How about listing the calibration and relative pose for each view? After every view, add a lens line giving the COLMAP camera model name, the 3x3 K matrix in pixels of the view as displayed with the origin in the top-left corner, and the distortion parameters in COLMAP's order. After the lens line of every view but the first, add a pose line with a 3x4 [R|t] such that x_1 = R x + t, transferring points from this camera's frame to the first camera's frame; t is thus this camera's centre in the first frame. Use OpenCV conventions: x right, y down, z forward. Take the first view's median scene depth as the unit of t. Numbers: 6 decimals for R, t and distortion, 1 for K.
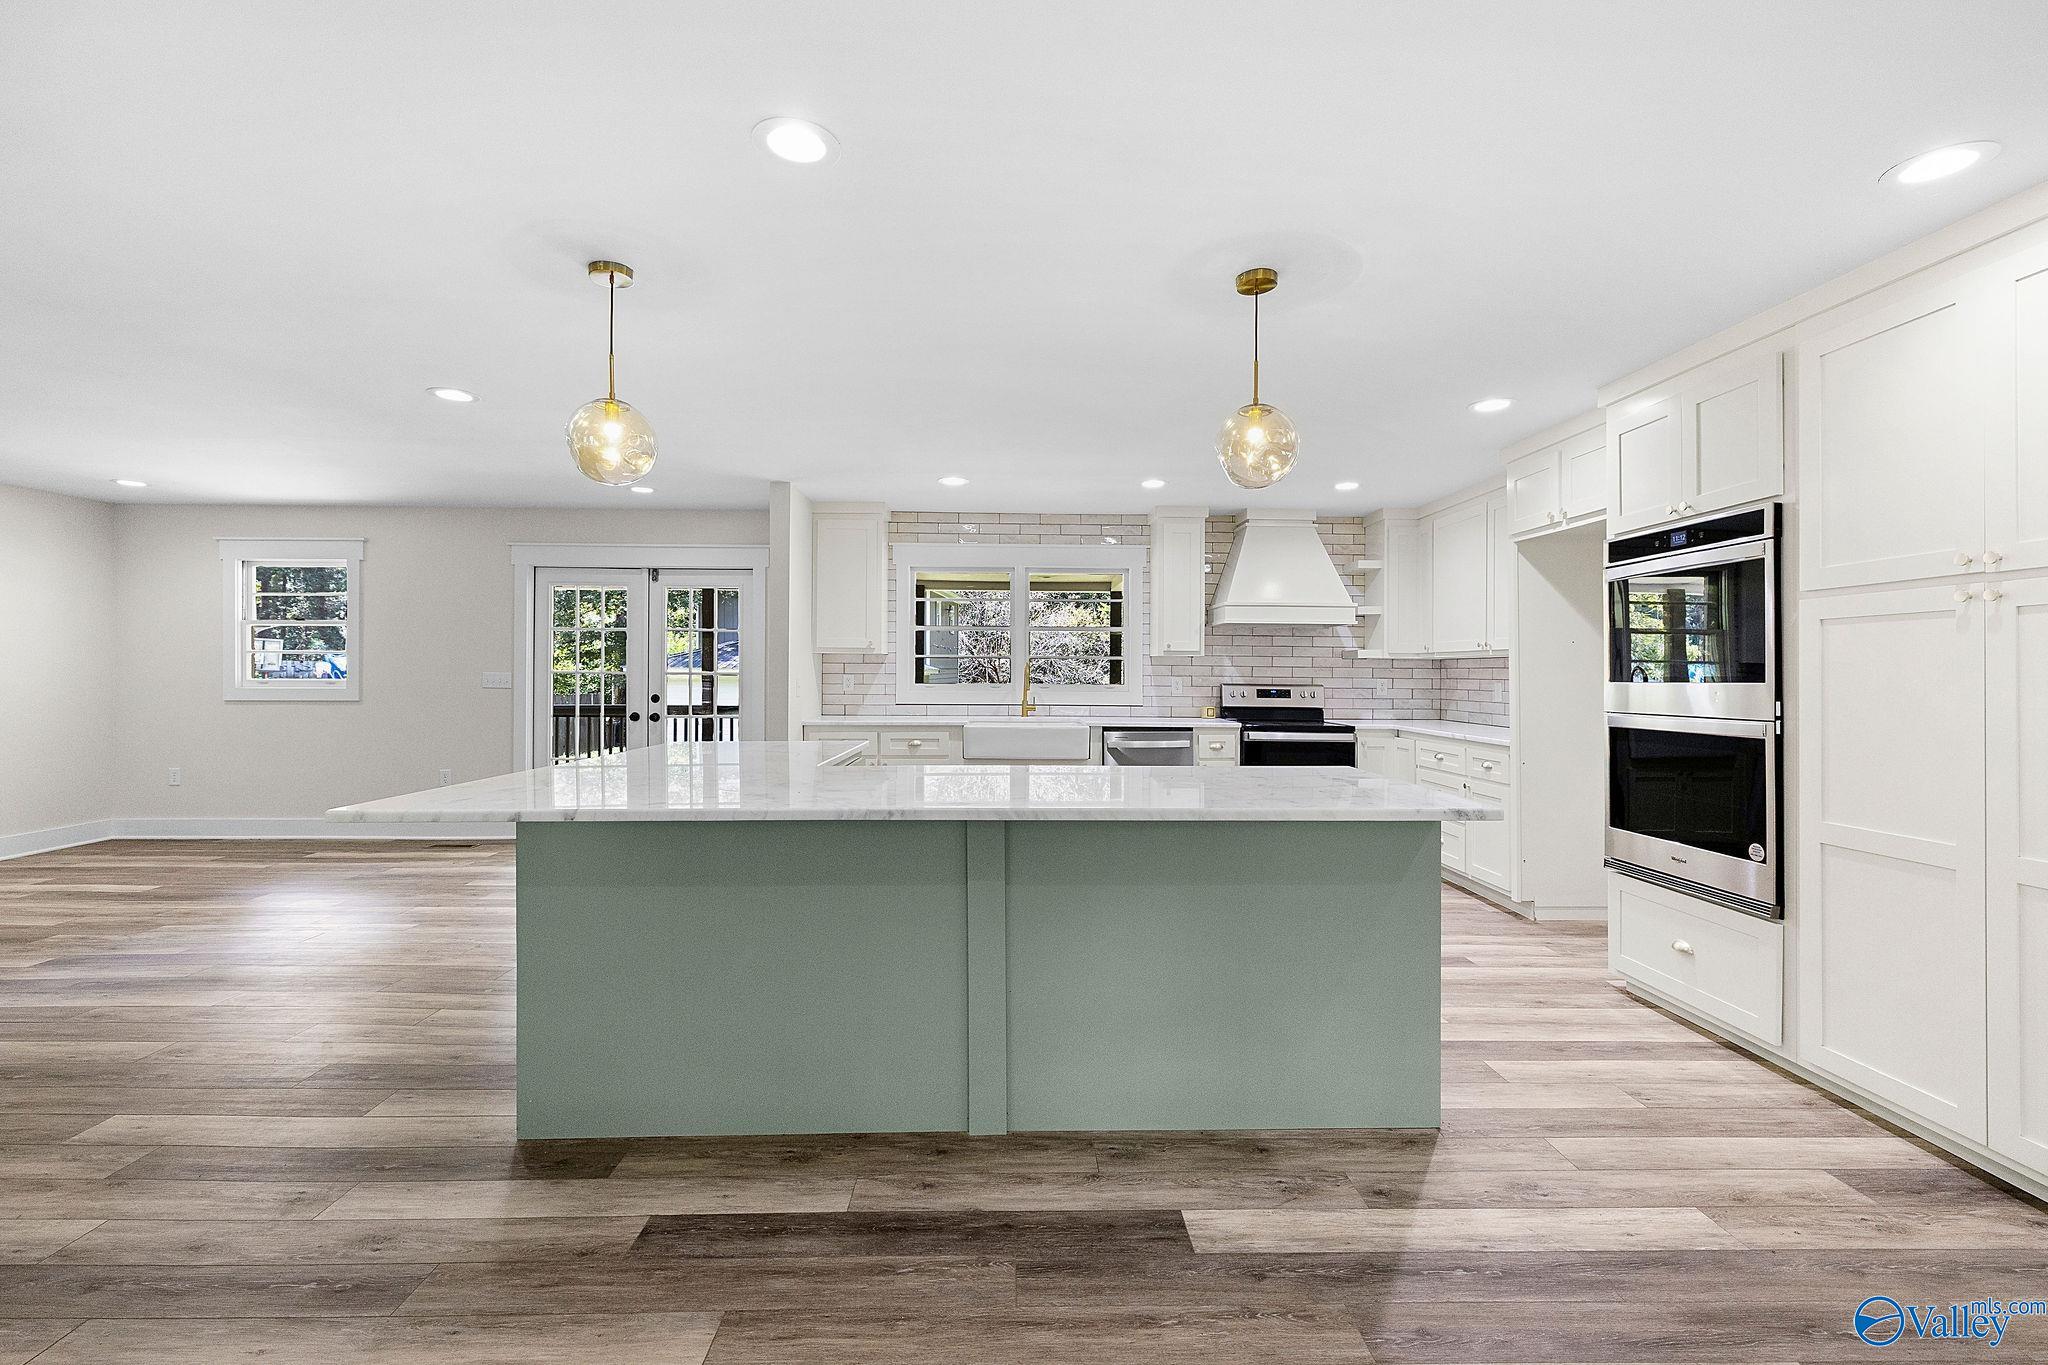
lens RADIAL K [[870.0, 0, 1019.6], [0, 870.0, 663.8], [0, 0, 1]] dist [0.001529, 0.000219]
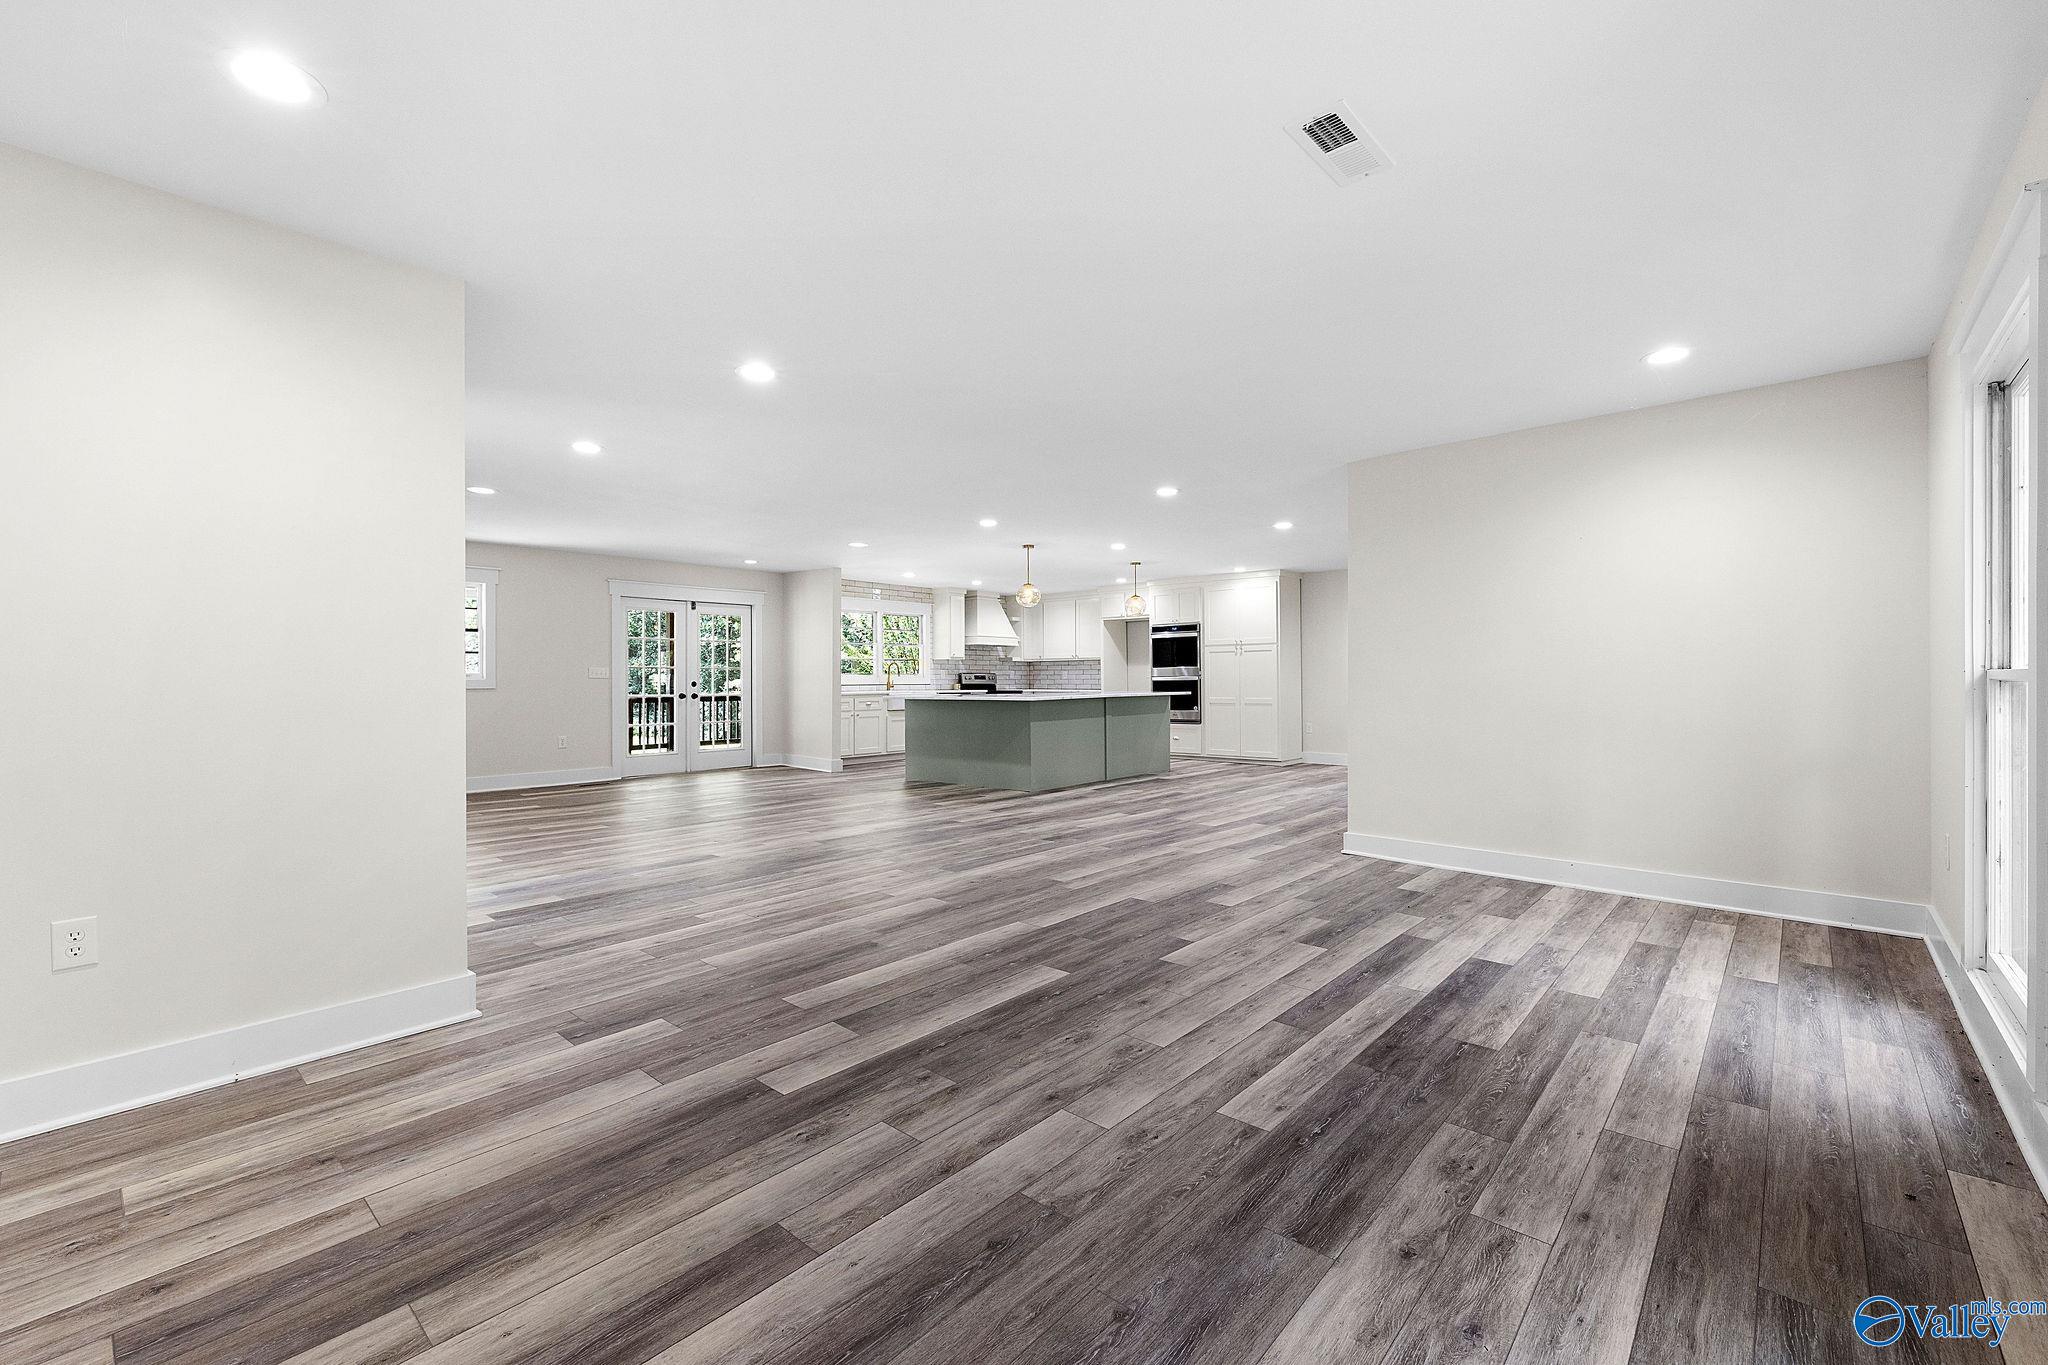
lens RADIAL K [[848.8, 0, 1034.8], [0, 848.8, 676.3], [0, 0, 1]] dist [0.000677, 0.000038]
pose [[0.677934, -0.007703, 0.735083, -1.321739], [0.002095, 0.999961, 0.008547, 0.015914], [-0.735120, -0.004255, 0.677924, -0.584557]]
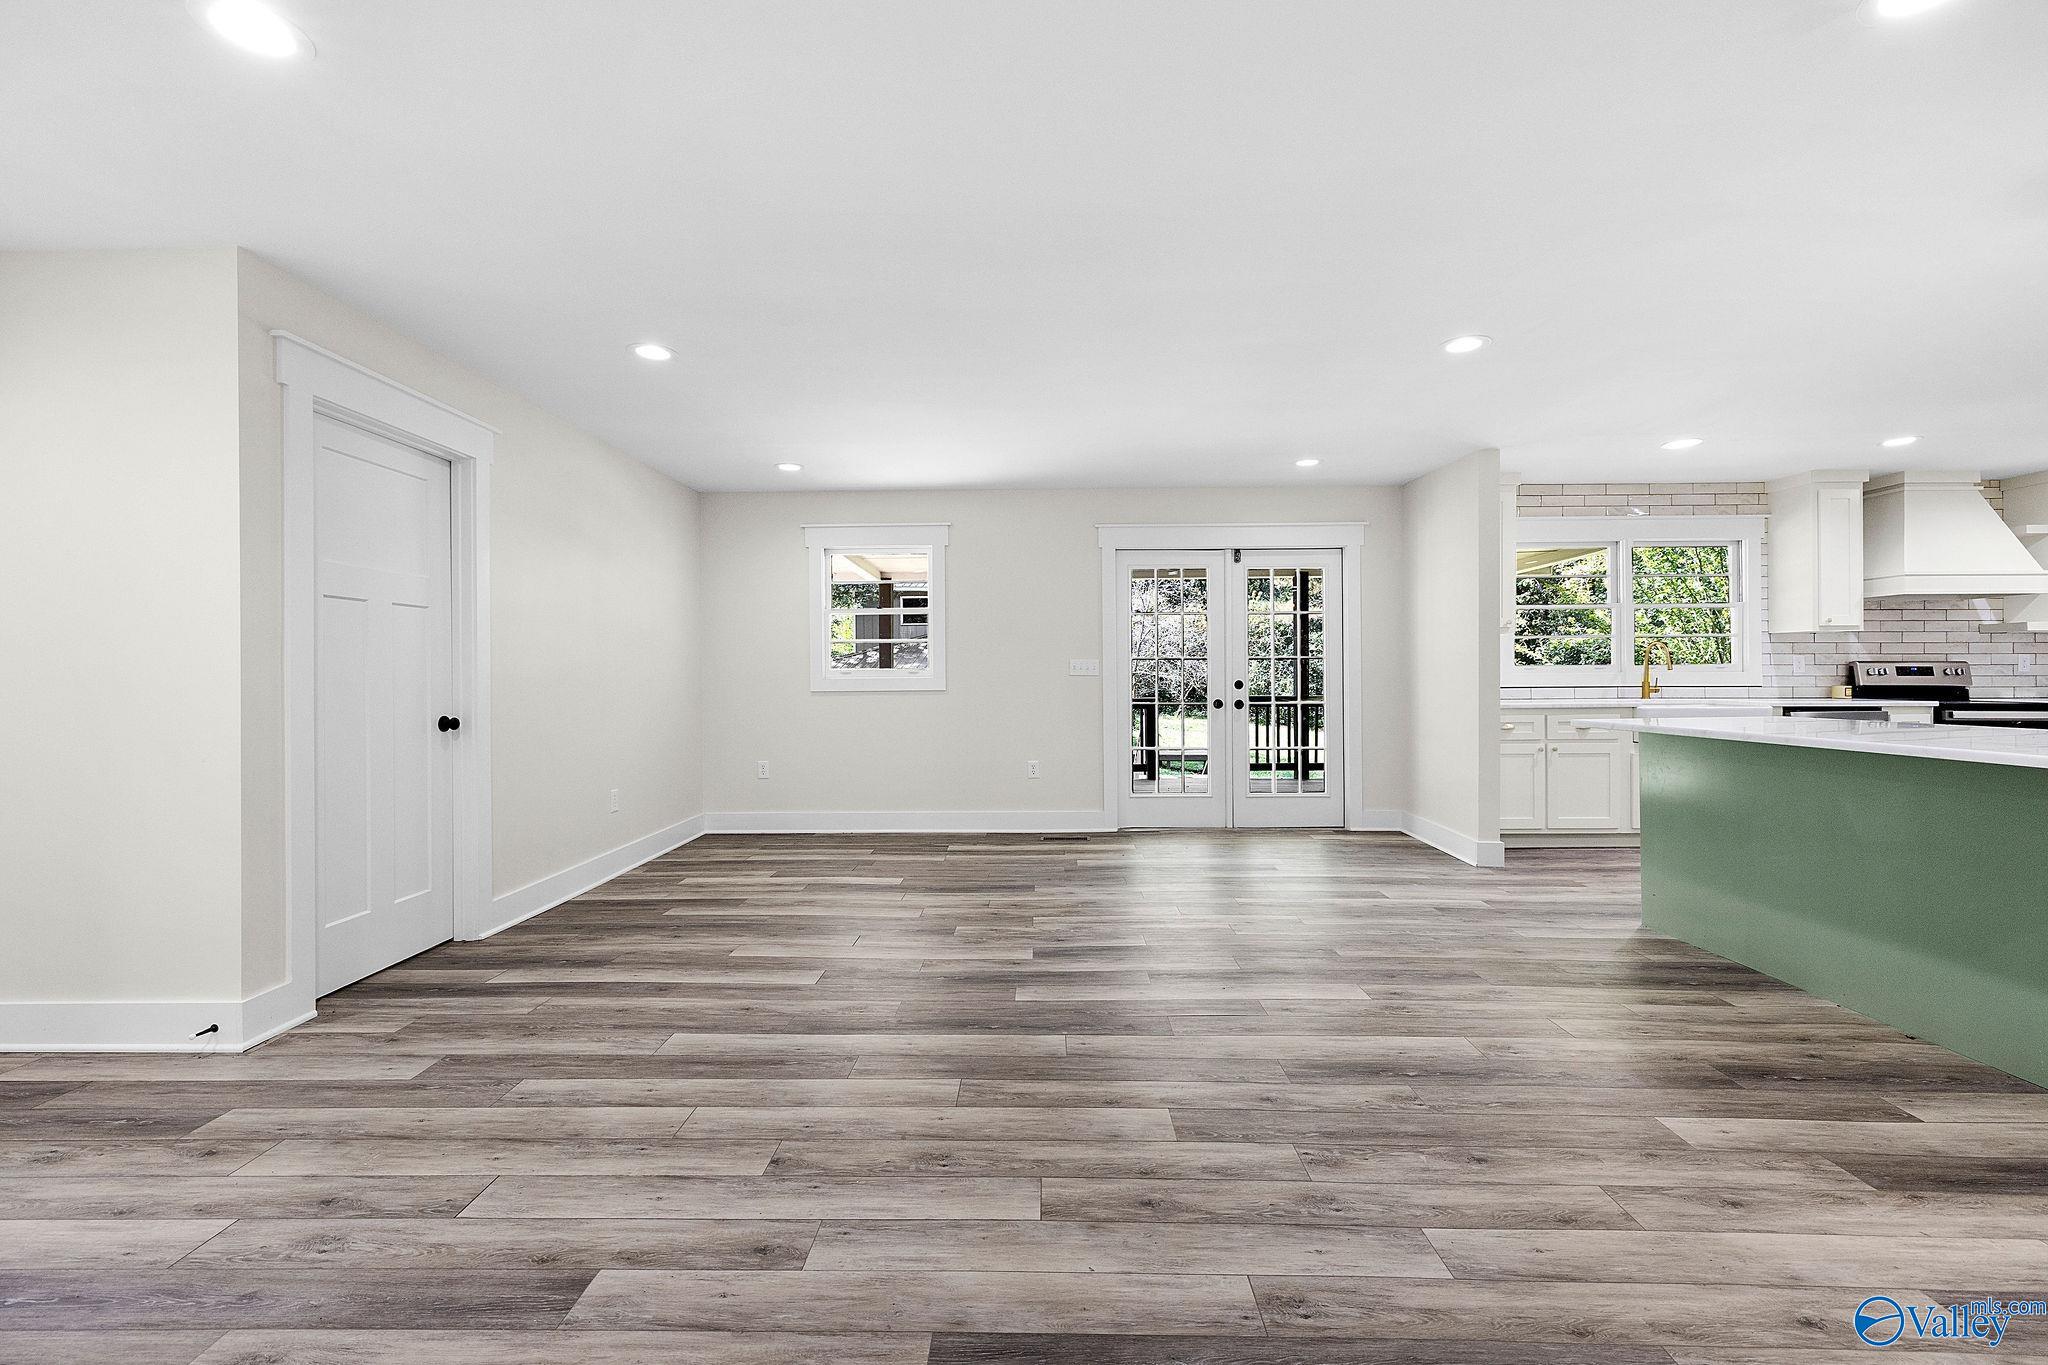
lens RADIAL K [[869.4, 0, 1028.9], [0, 869.4, 676.7], [0, 0, 1]] dist [0.002473, 0.000382]
pose [[0.999133, -0.012560, -0.039687, -0.714999], [0.013047, 0.999842, 0.012037, 0.019143], [0.039529, -0.012545, 0.999140, 0.034169]]
